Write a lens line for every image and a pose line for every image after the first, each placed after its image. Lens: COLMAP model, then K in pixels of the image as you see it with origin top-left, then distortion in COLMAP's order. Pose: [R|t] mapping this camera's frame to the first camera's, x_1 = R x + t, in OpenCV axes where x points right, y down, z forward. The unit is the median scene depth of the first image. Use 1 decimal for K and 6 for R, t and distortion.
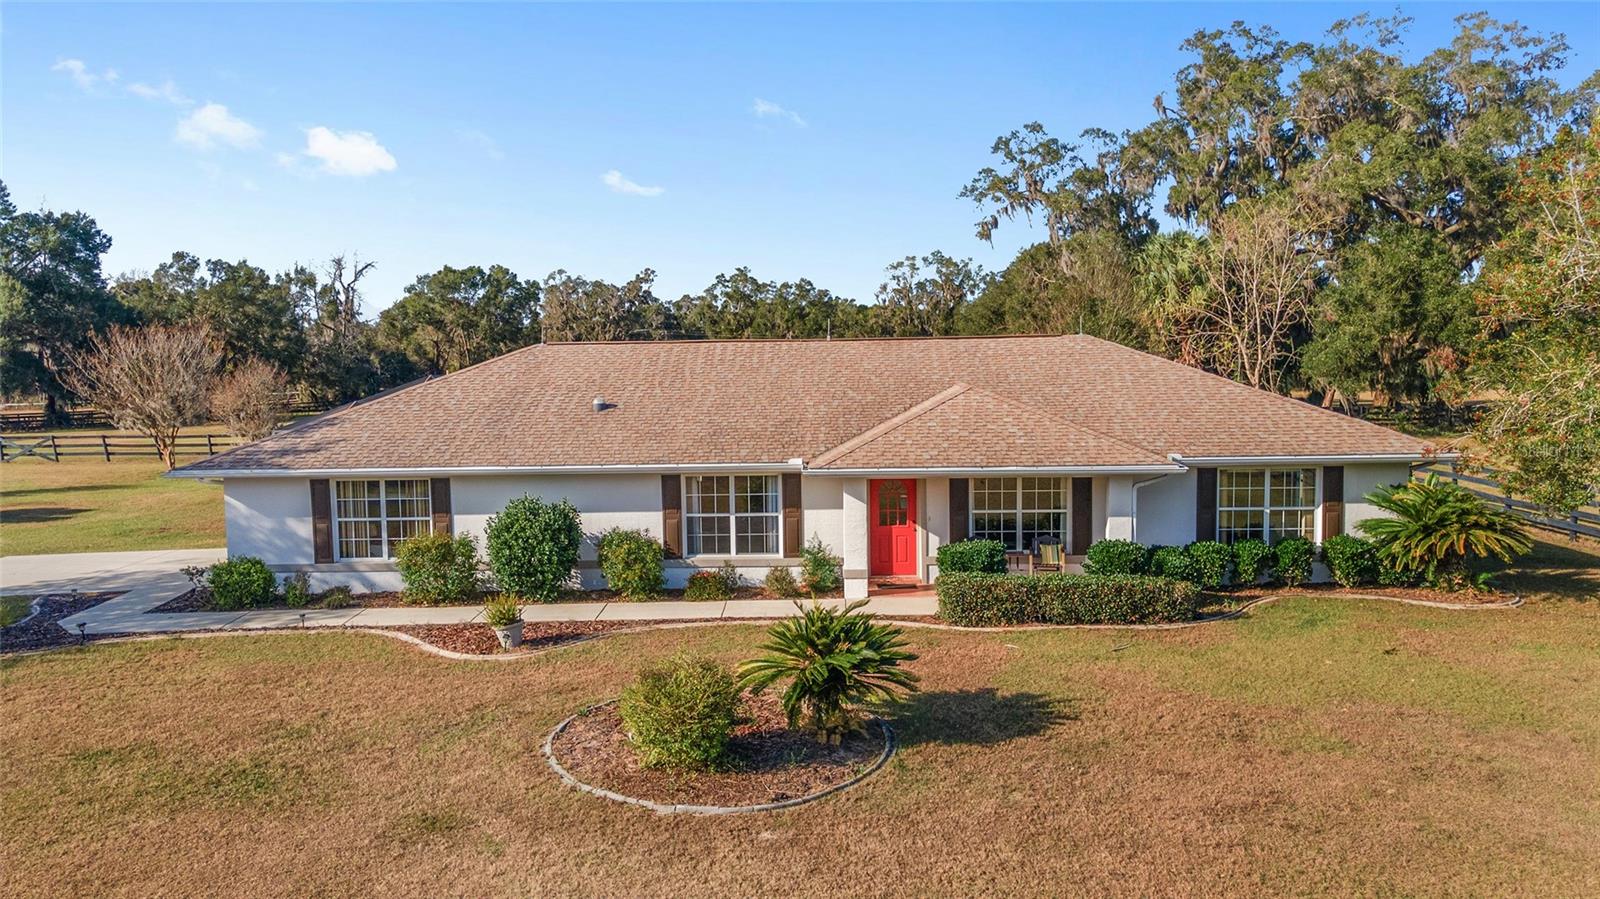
lens RADIAL K [[1146.8, 0, 804.2], [0, 1146.8, 454.7], [0, 0, 1]] dist [0.023762, 0.043633]
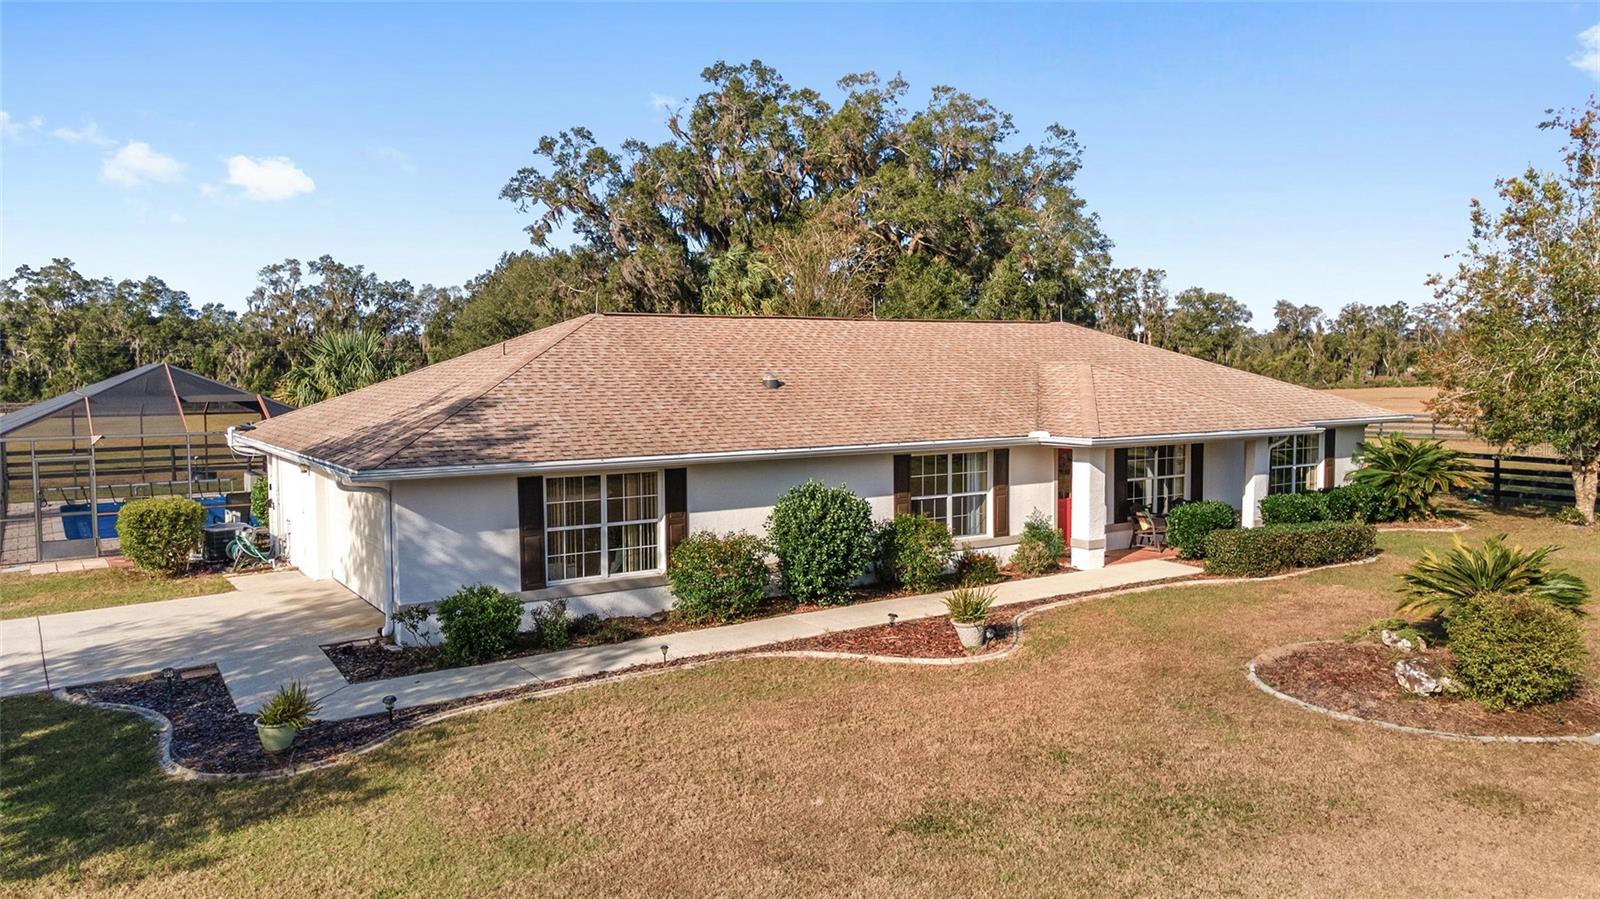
lens RADIAL K [[1146.8, 0, 804.2], [0, 1146.8, 454.7], [0, 0, 1]] dist [0.023762, 0.043633]
pose [[0.829200, -0.033472, 0.557948, -0.686177], [0.044538, 0.998988, -0.006261, 0.019955], [-0.557174, 0.030041, 0.829852, 0.286815]]
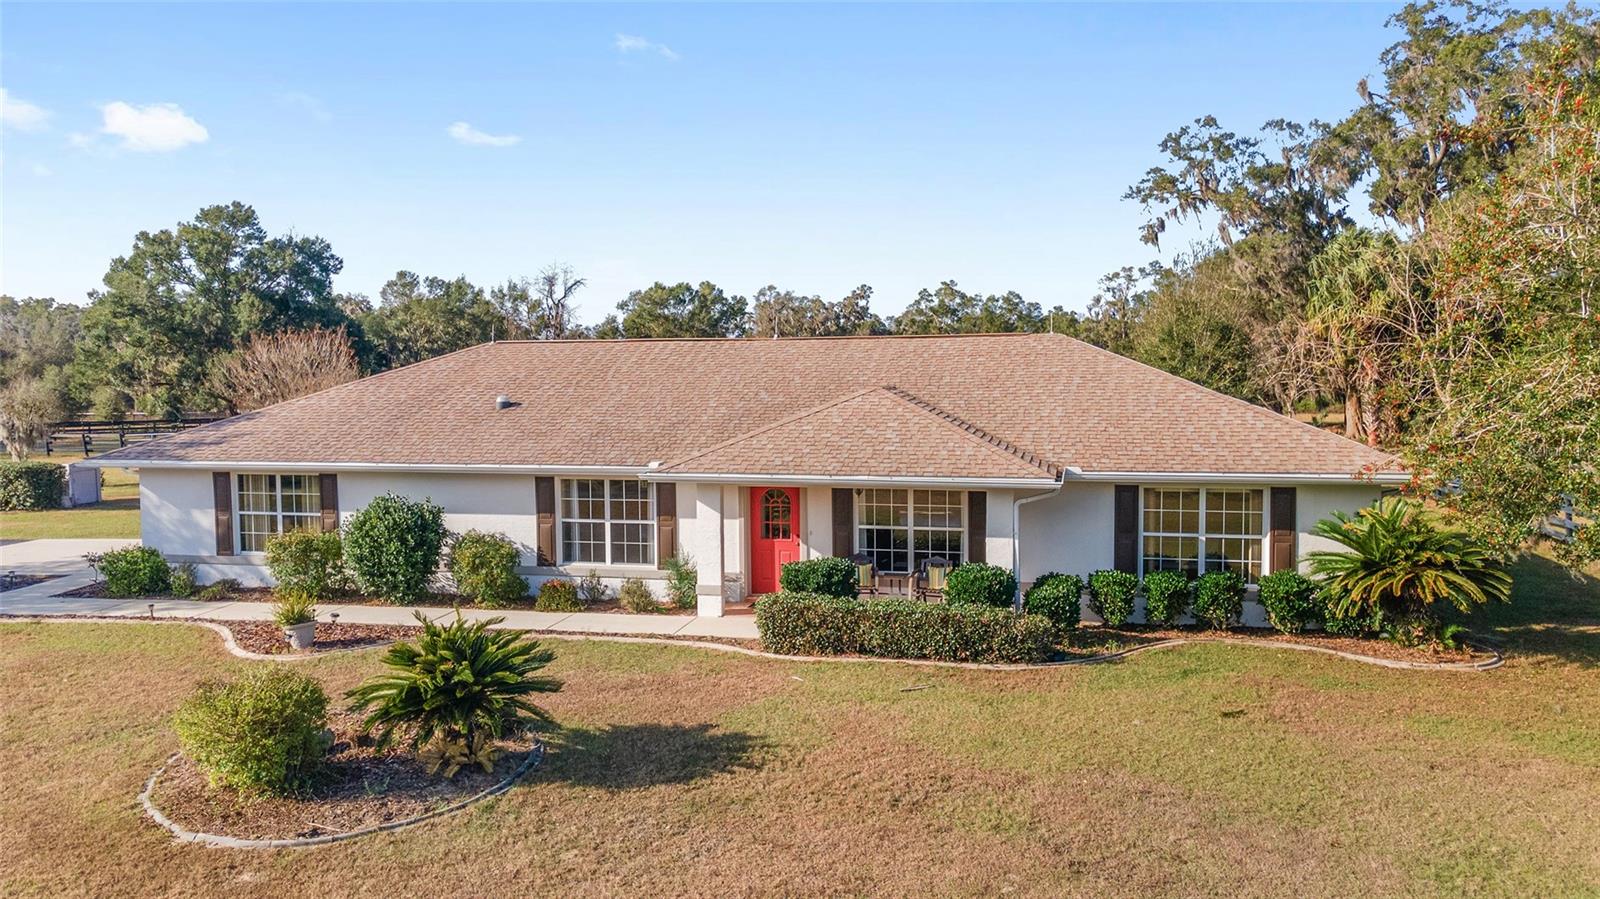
lens RADIAL K [[1152.6, 0, 800.6], [0, 1152.6, 442.9], [0, 0, 1]] dist [0.021371, 0.046438]
pose [[0.976871, 0.020045, -0.212889, 0.291624], [-0.025470, 0.999416, -0.022771, 0.006125], [0.212309, 0.027666, 0.976811, 0.111809]]
